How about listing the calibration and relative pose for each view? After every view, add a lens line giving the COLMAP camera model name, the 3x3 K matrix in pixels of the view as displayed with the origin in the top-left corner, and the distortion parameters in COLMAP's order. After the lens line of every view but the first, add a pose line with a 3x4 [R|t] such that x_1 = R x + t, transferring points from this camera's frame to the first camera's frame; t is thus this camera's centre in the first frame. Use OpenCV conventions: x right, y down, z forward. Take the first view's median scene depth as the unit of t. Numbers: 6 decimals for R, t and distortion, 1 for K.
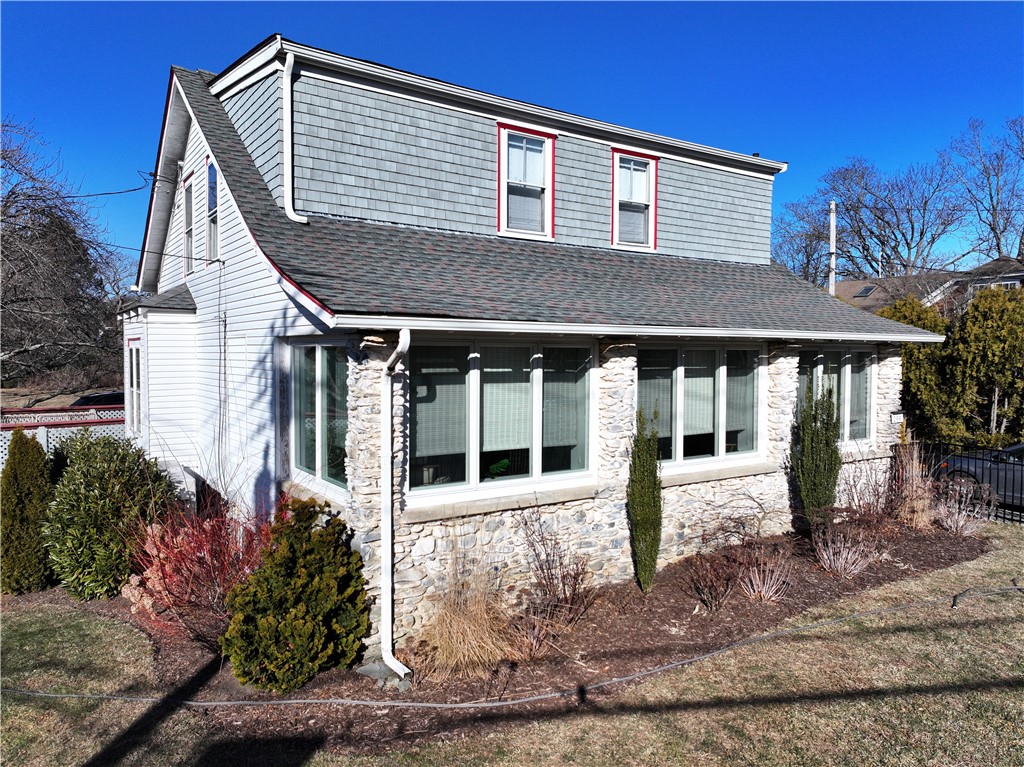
lens RADIAL K [[722.4, 0, 513.3], [0, 722.4, 379.4], [0, 0, 1]] dist [0.001664, 0.015390]
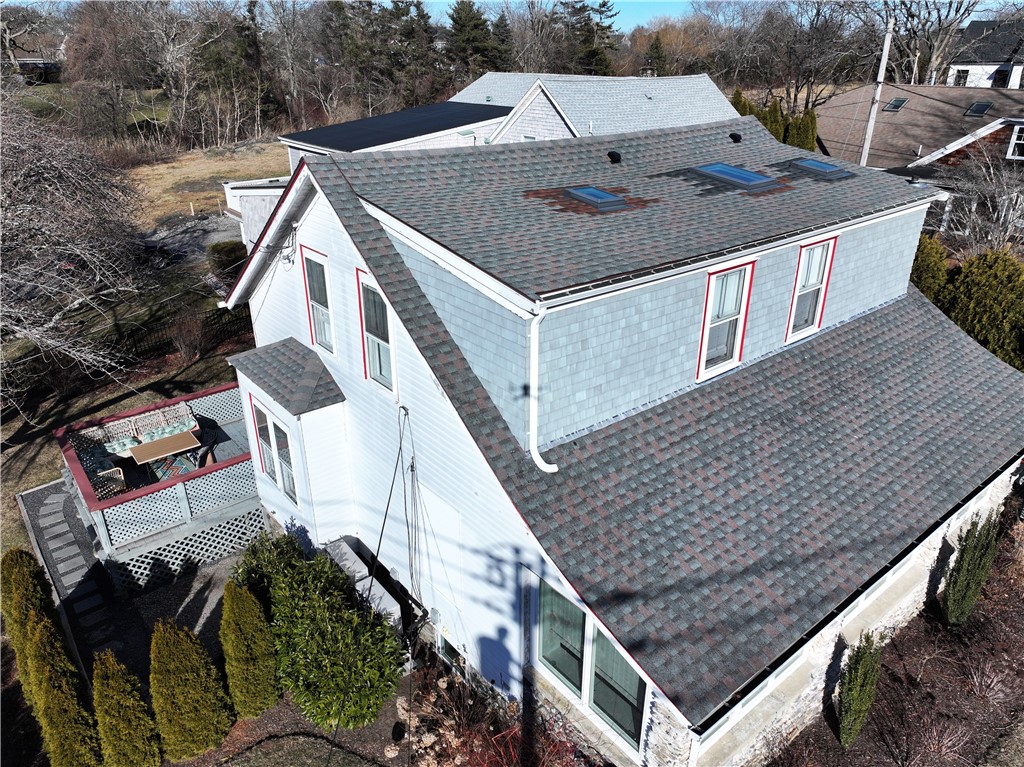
lens RADIAL K [[722.4, 0, 514.7], [0, 722.4, 387.2], [0, 0, 1]] dist [0.001664, 0.015390]
pose [[0.997176, -0.033538, 0.067201, -0.354196], [0.003707, 0.915643, 0.401975, -0.626647], [-0.075013, -0.400591, 0.913181, 0.135317]]
